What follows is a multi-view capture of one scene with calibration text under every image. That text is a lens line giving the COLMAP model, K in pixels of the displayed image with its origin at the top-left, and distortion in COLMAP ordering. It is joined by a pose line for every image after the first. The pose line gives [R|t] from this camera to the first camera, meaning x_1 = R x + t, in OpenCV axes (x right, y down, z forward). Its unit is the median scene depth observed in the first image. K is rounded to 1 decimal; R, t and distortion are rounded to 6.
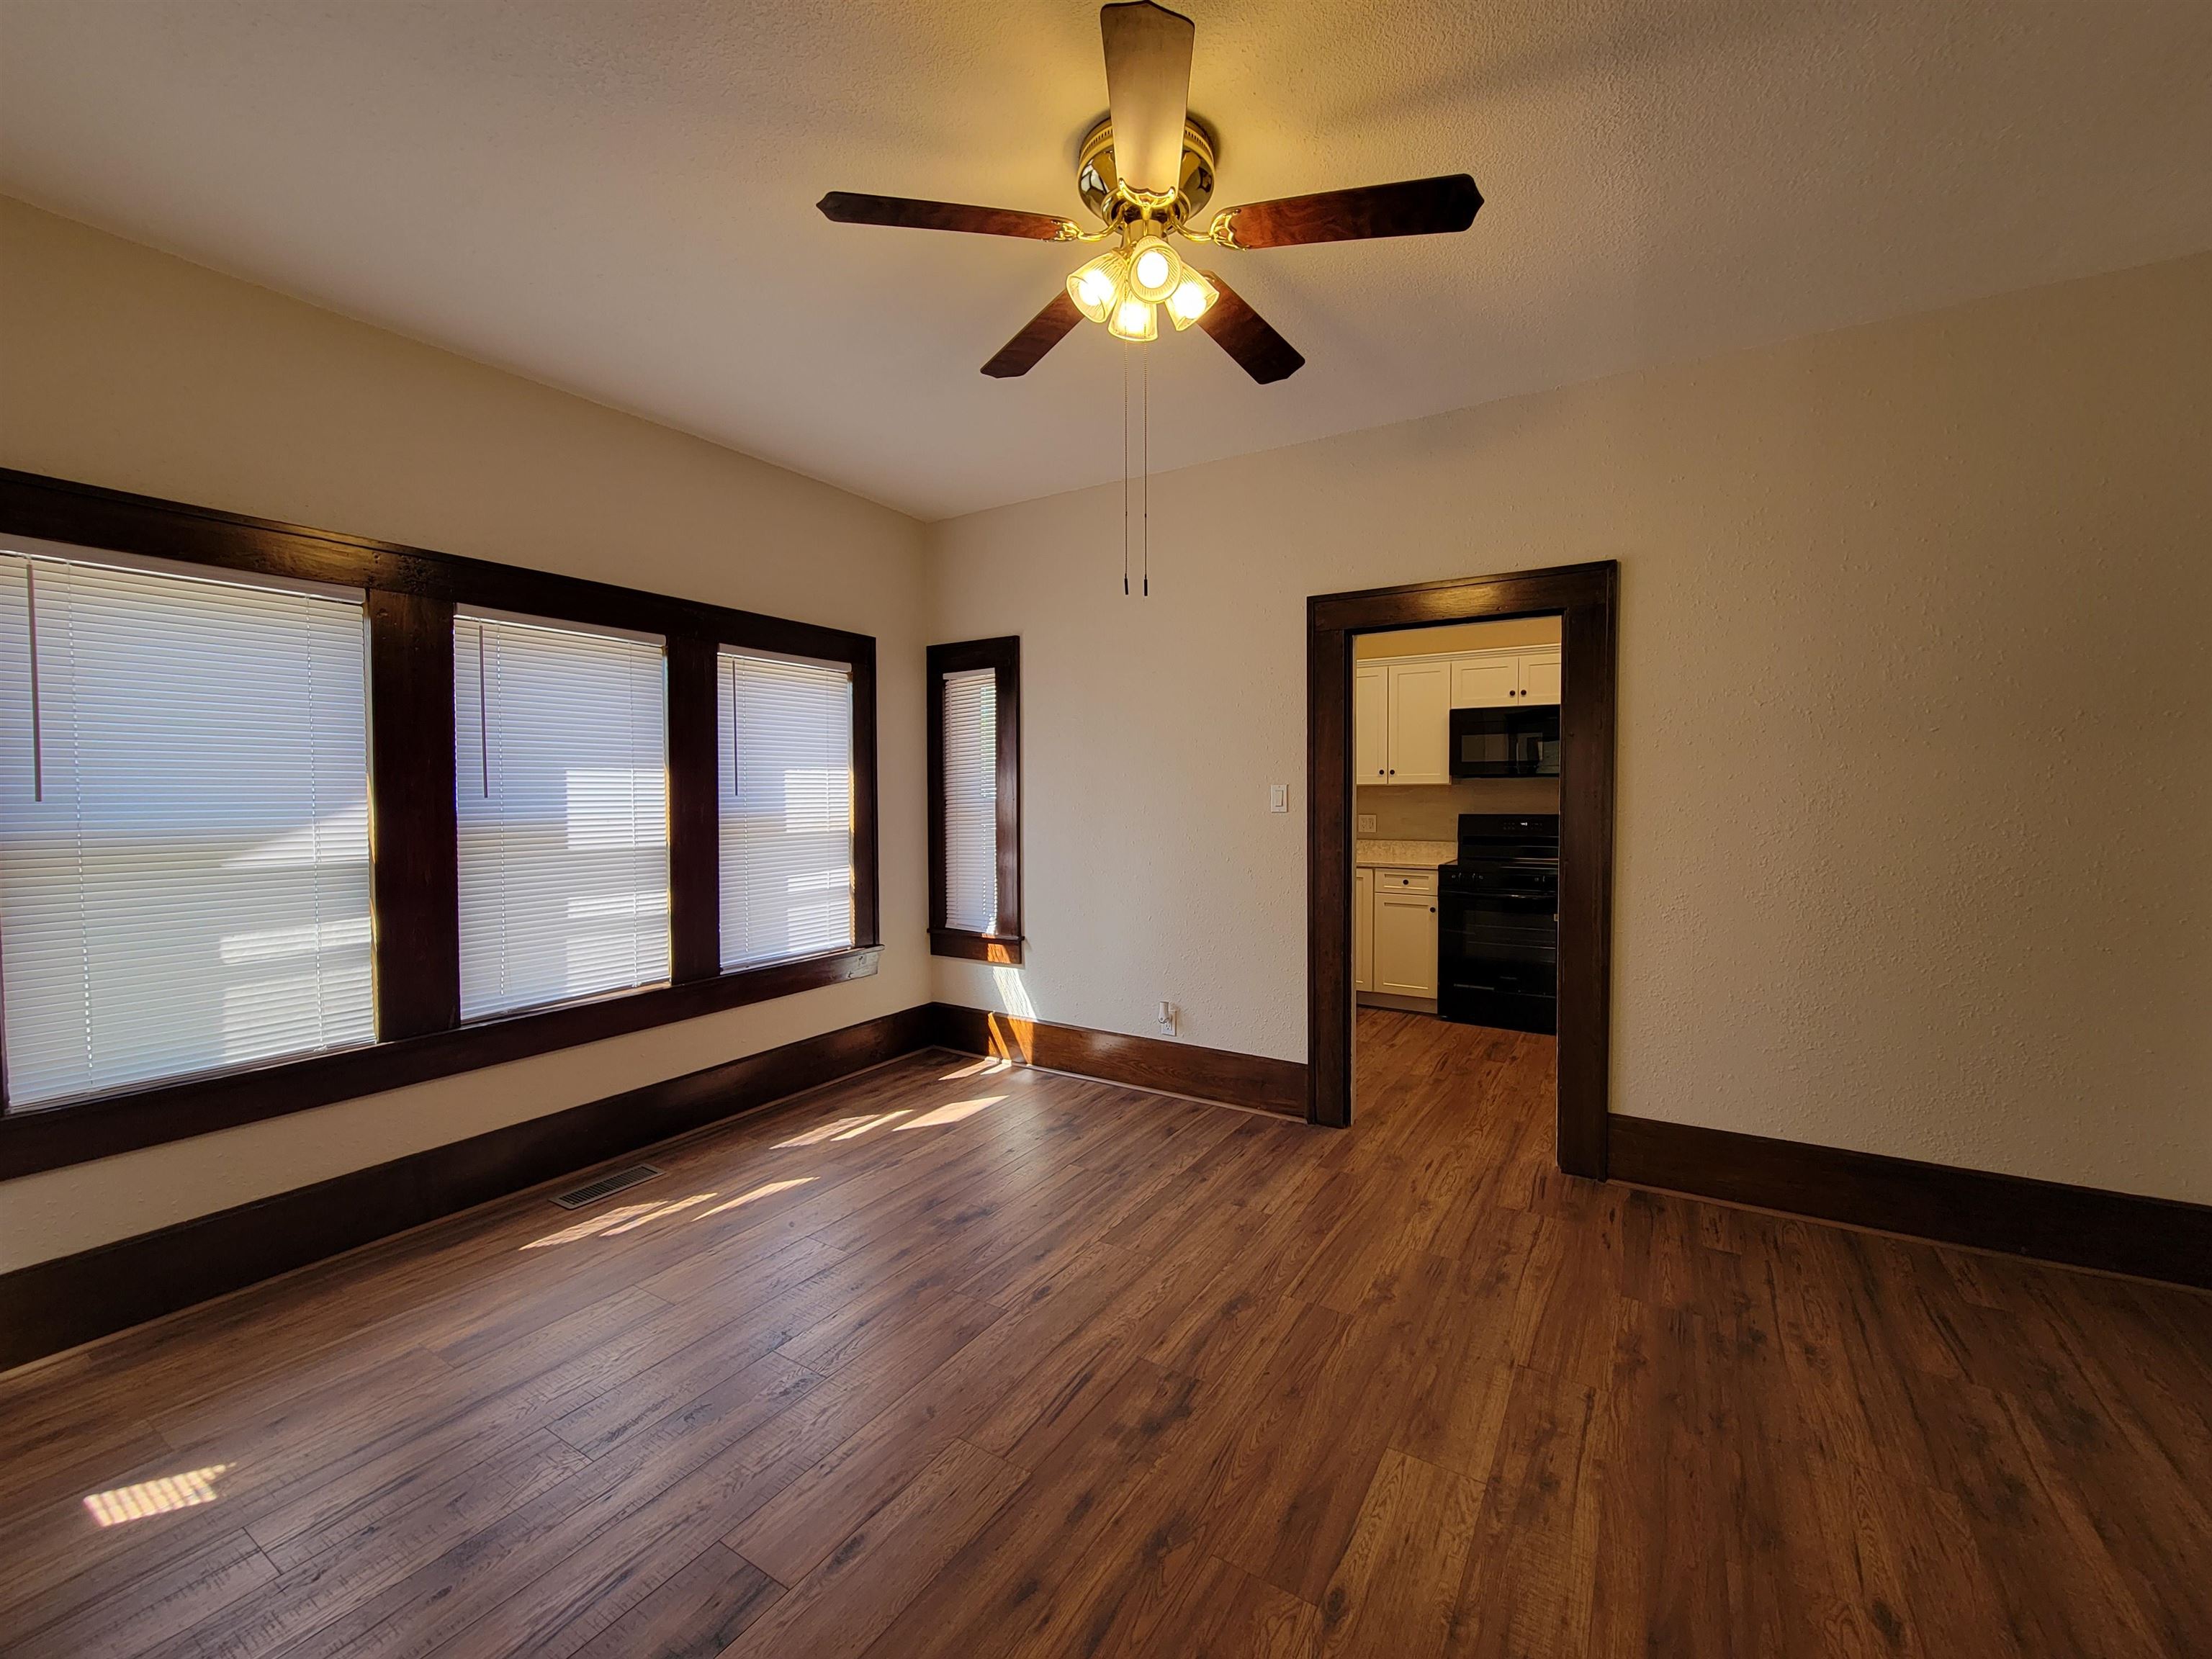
lens RADIAL K [[910.5, 0, 1113.7], [0, 910.5, 817.0], [0, 0, 1]] dist [0.002205, -0.004520]
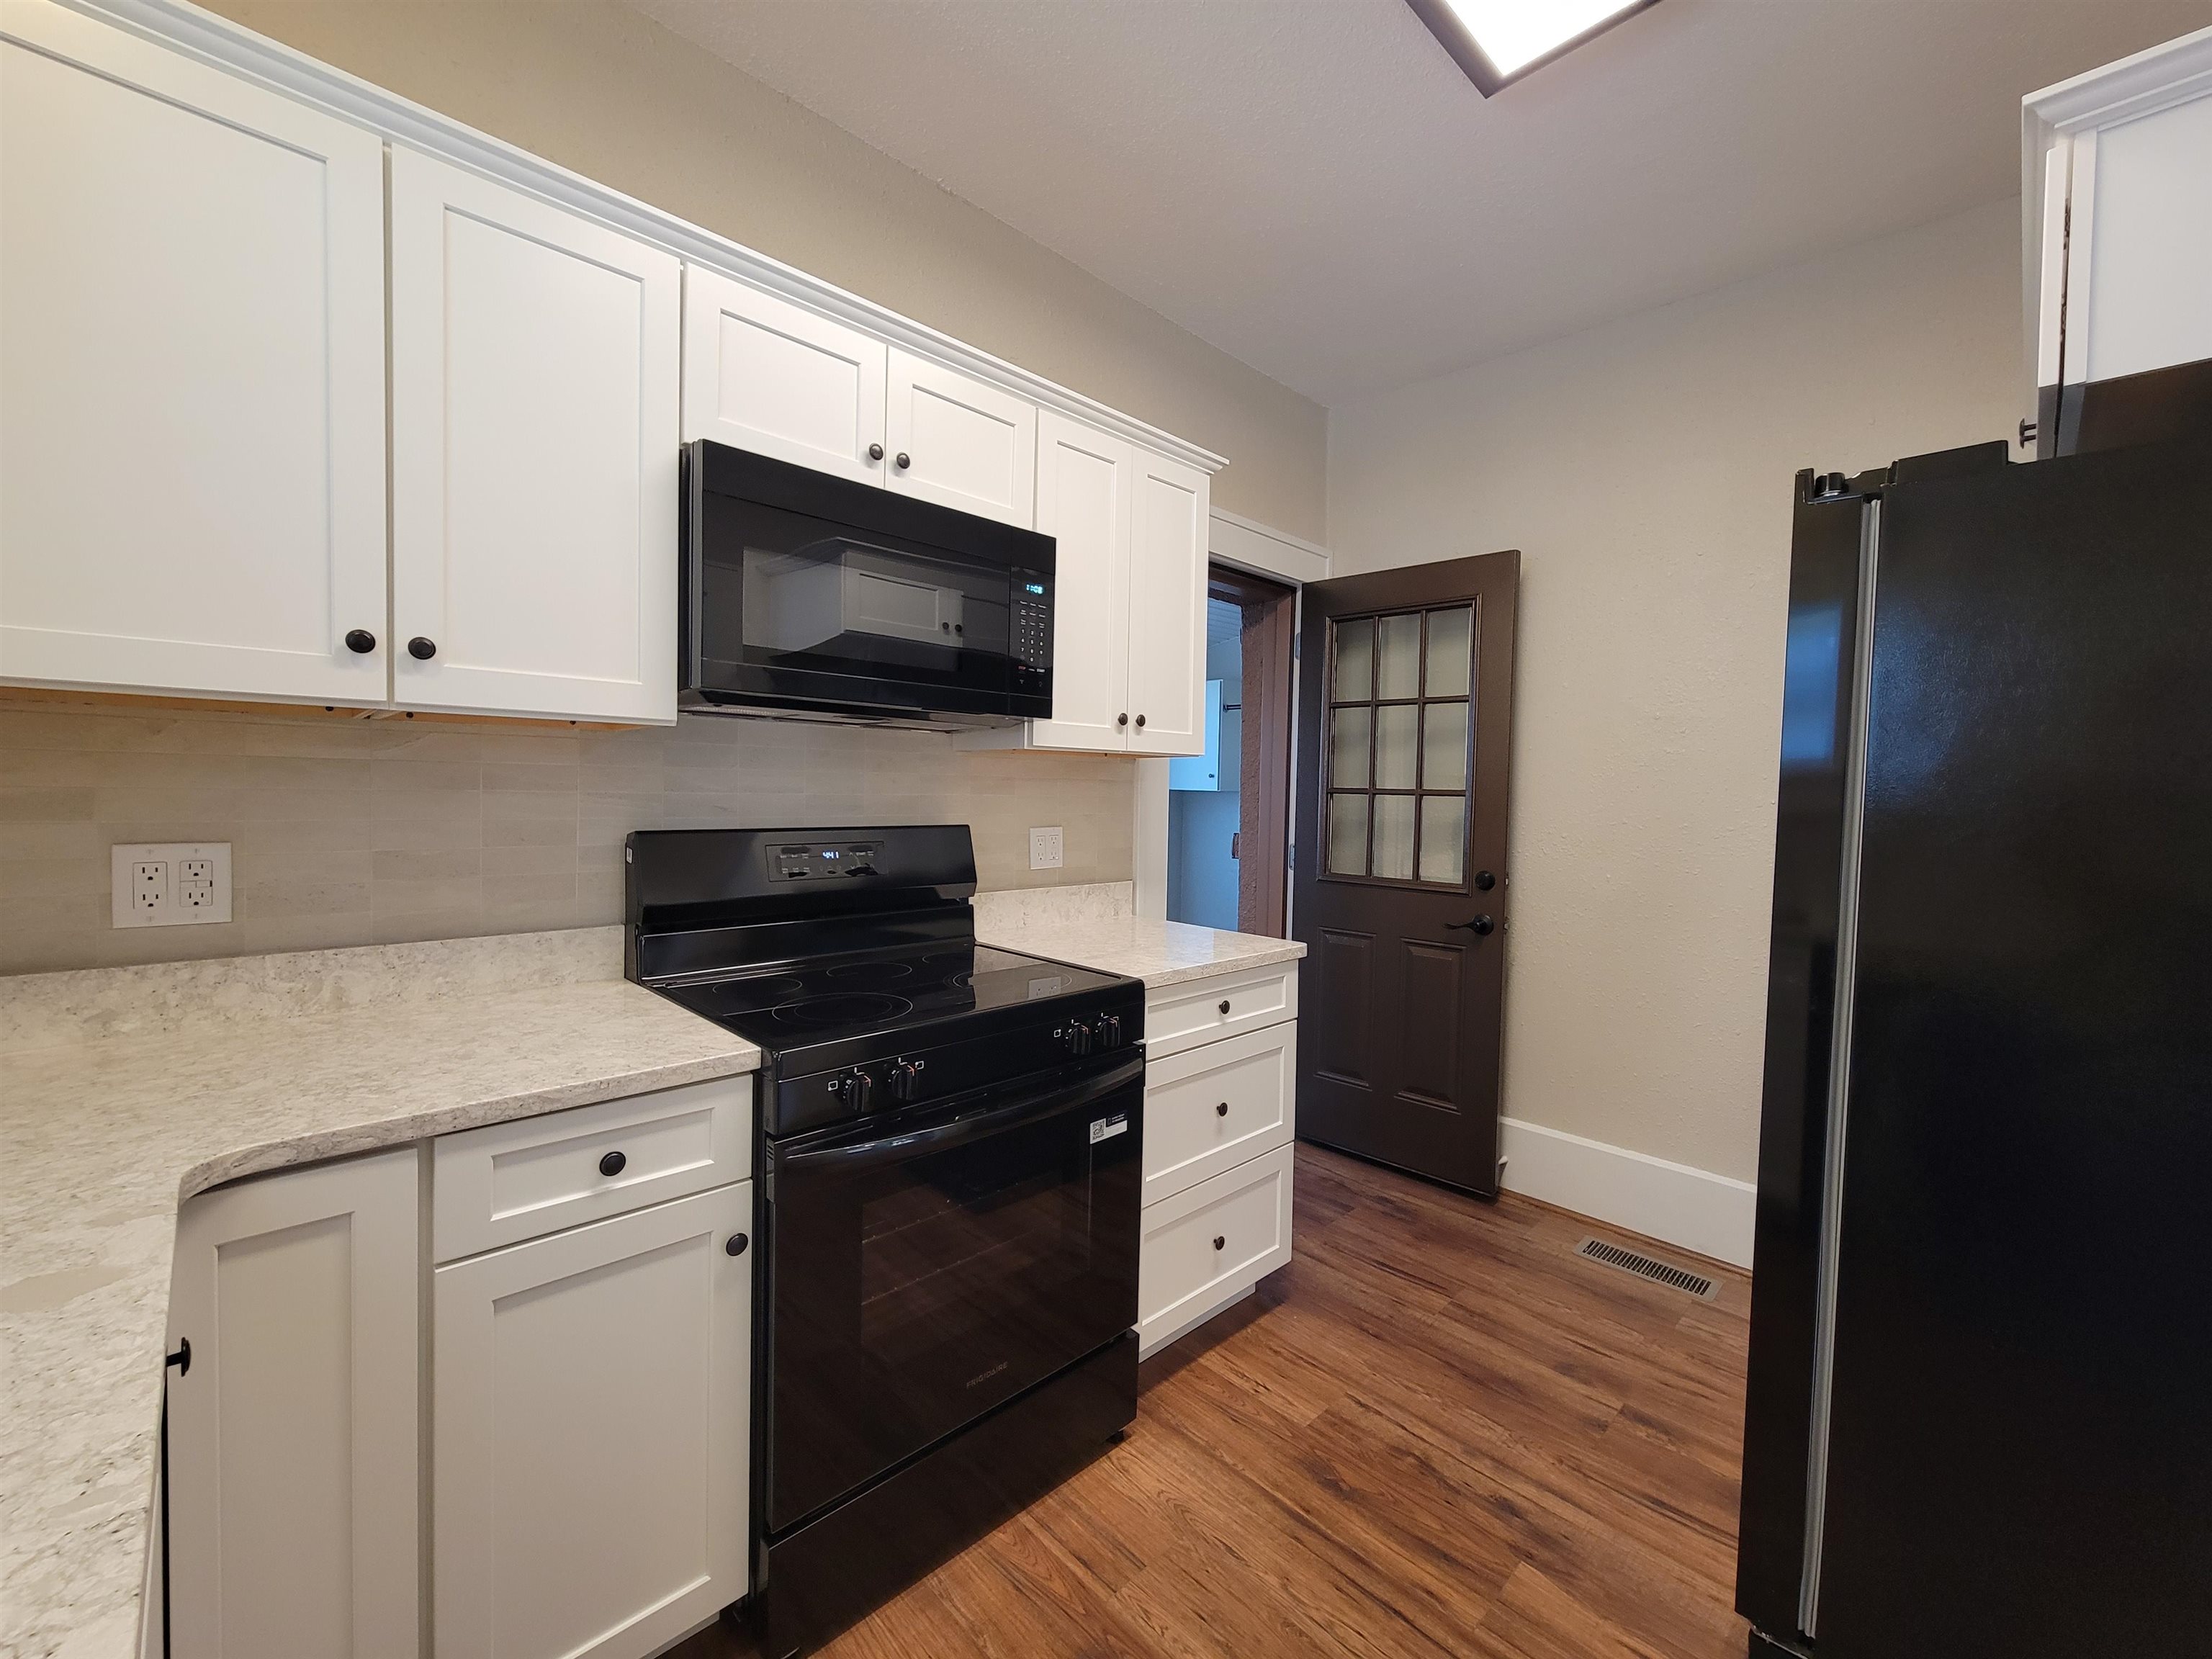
lens RADIAL K [[910.5, 0, 1113.7], [0, 910.5, 817.0], [0, 0, 1]] dist [0.002205, -0.004520]
pose [[0.249691, -0.019901, 0.968121, 0.144731], [0.002932, 0.999800, 0.019797, -0.013886], [-0.968321, -0.002105, 0.249700, 0.833178]]
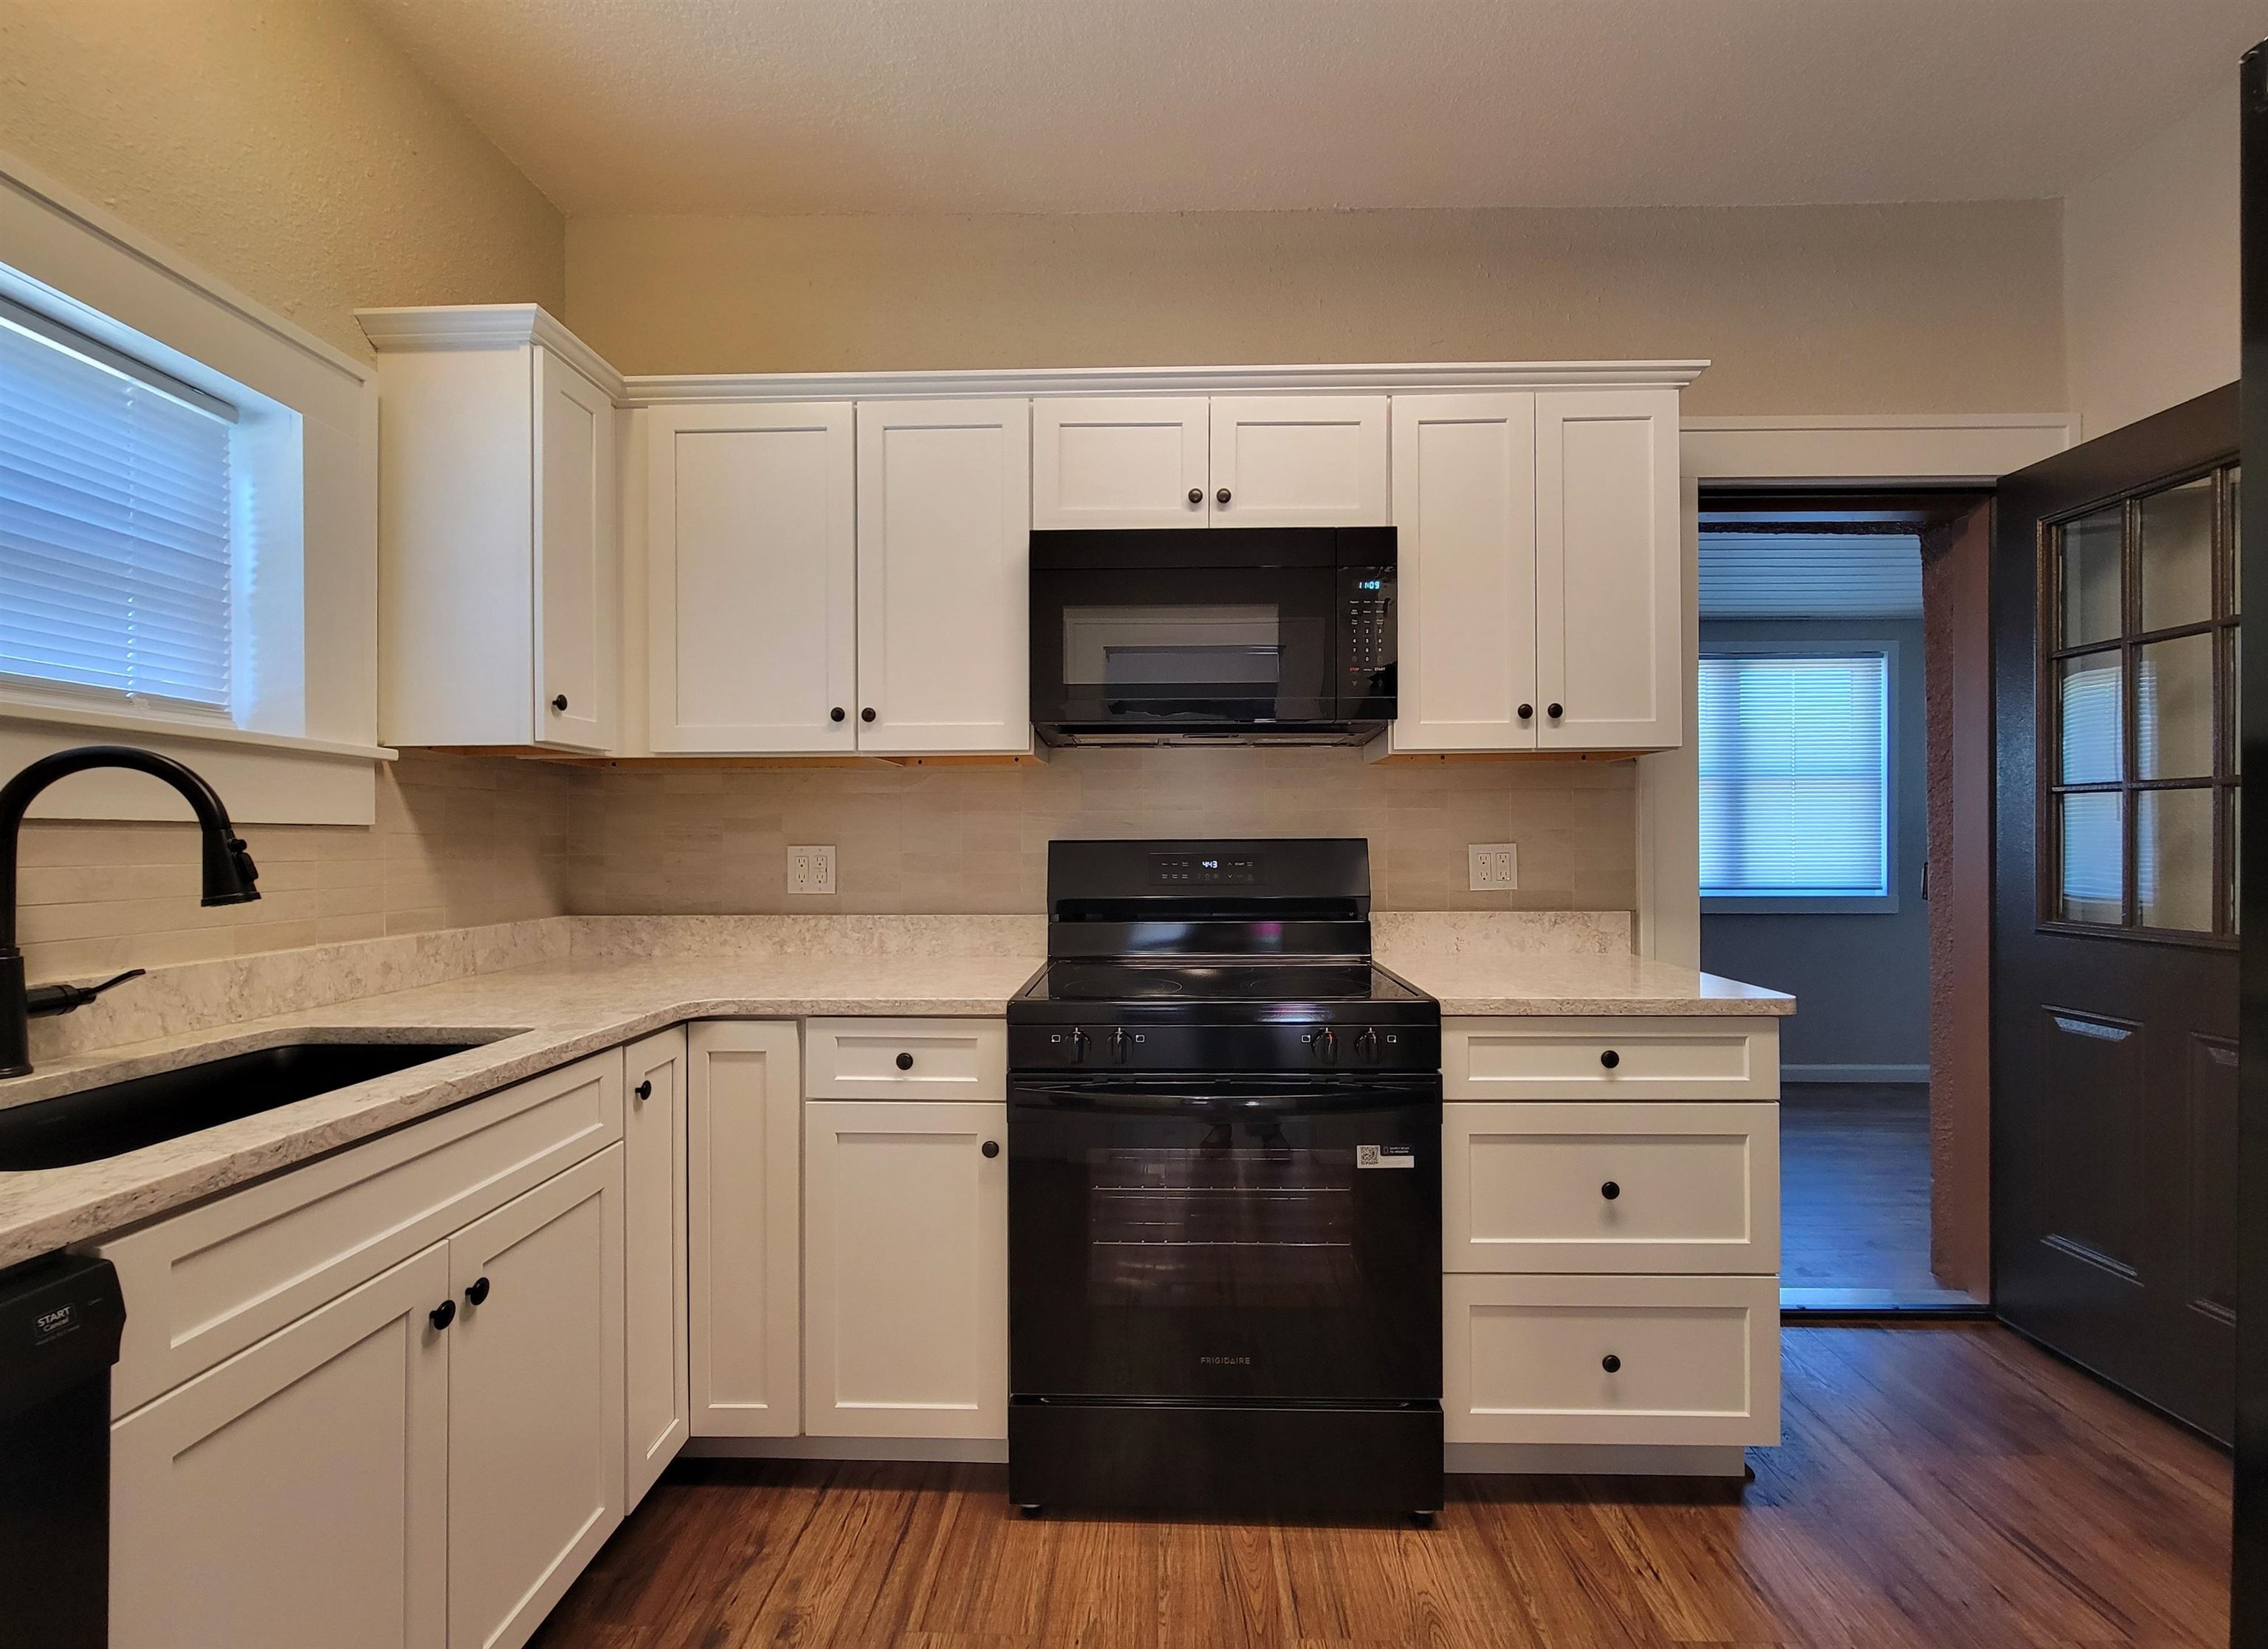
lens RADIAL K [[956.2, 0, 1130.0], [0, 956.2, 836.7], [0, 0, 1]] dist [0.000882, -0.004712]
pose [[0.873693, 0.000812, 0.486477, 0.231994], [0.012630, 0.999624, -0.024351, 0.005692], [-0.486314, 0.027419, 0.873354, 0.684697]]
